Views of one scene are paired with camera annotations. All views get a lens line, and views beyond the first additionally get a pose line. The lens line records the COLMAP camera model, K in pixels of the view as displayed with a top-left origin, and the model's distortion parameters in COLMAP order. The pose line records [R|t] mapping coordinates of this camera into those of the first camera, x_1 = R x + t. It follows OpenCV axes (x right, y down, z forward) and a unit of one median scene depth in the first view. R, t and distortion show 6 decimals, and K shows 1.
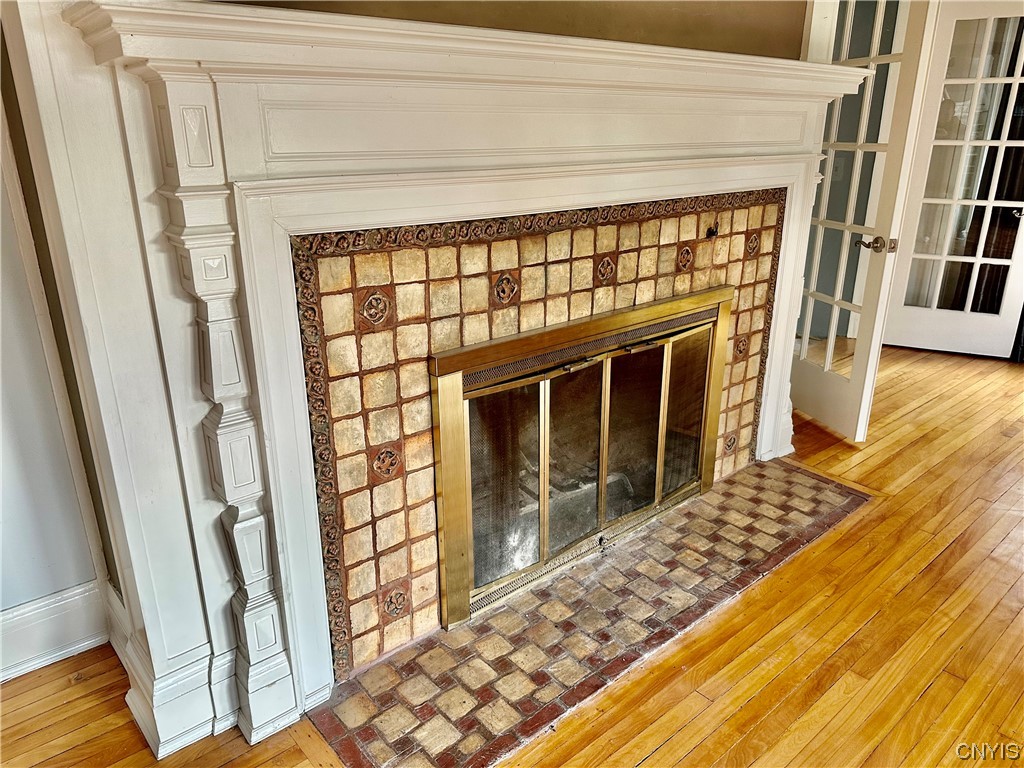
lens RADIAL K [[710.1, 0, 512.0], [0, 710.1, 384.0], [0, 0, 1]] dist [0.003004, -0.004922]
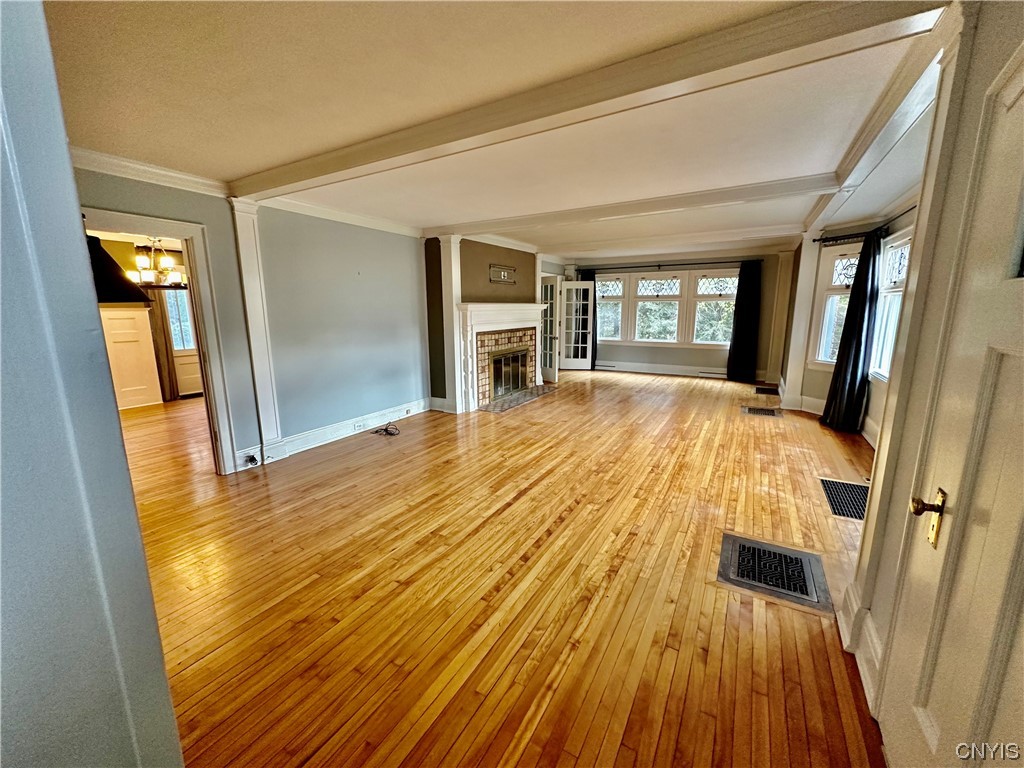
lens RADIAL K [[410.3, 0, 512.0], [0, 410.3, 384.0], [0, 0, 1]] dist [0.000174, 0.000001]
pose [[0.943019, -0.059726, 0.327335, -0.961397], [0.110726, 0.984019, -0.139447, 0.654763], [-0.313775, 0.167746, 0.934562, -2.042922]]
